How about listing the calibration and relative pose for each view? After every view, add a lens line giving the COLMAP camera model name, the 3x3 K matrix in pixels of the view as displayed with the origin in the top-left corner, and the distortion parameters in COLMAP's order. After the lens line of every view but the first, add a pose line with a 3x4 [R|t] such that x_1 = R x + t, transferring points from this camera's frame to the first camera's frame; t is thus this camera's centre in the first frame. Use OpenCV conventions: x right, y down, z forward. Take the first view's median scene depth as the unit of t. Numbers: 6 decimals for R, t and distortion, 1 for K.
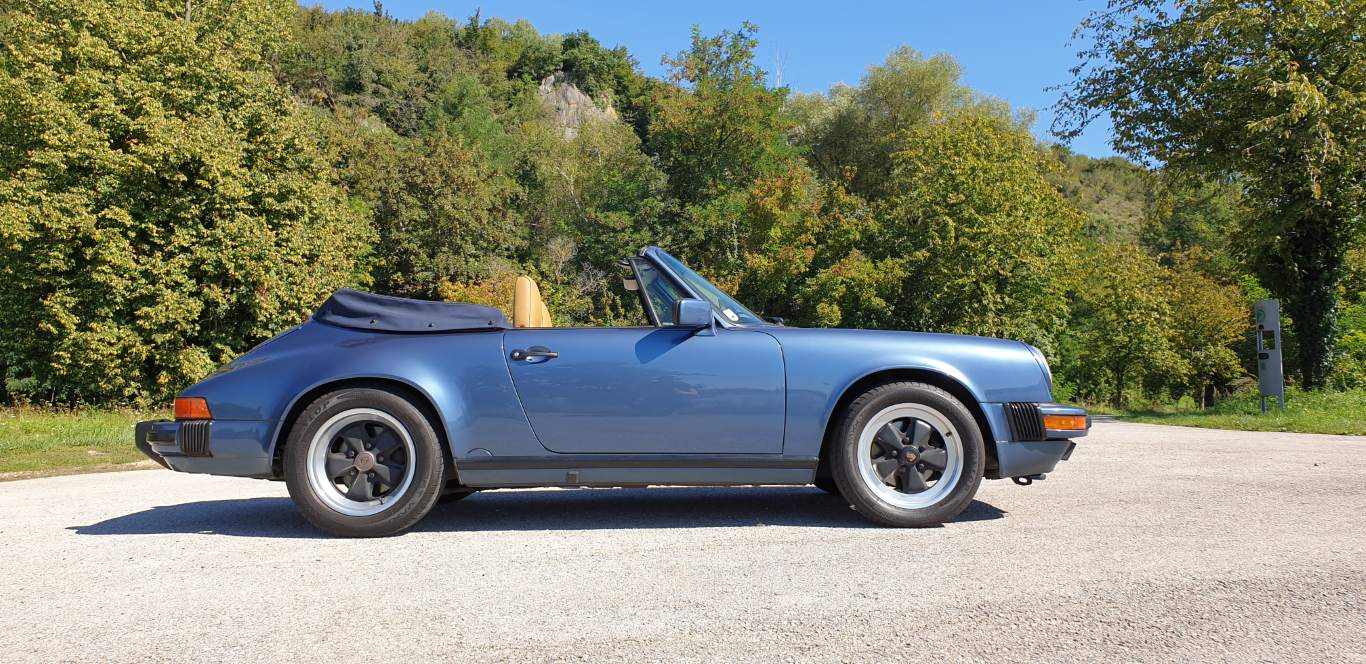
lens RADIAL K [[1071.9, 0, 677.3], [0, 1071.9, 318.5], [0, 0, 1]] dist [0.013091, 0.007021]
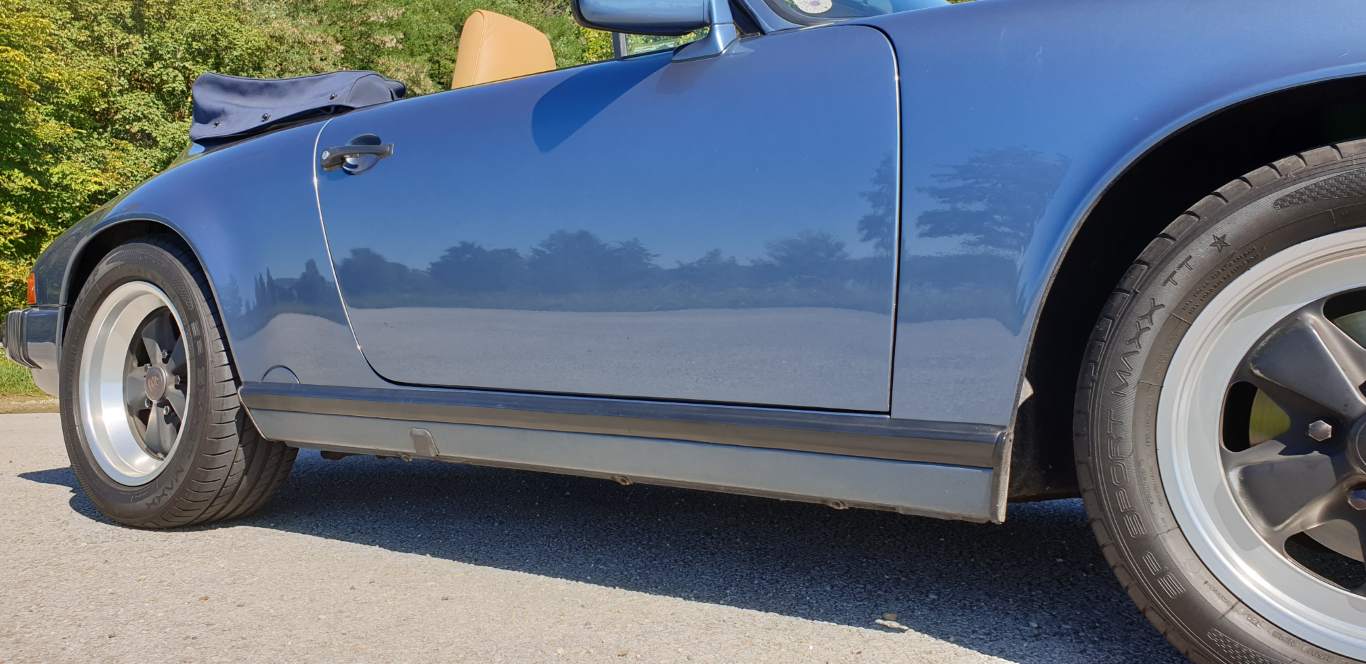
lens RADIAL K [[1071.9, 0, 721.6], [0, 1071.9, 329.5], [0, 0, 1]] dist [0.013091, 0.007021]
pose [[0.807805, 0.005167, -0.589428, 0.236350], [0.031582, 0.998146, 0.052032, 0.083408], [0.588604, -0.060648, 0.806144, 0.708905]]
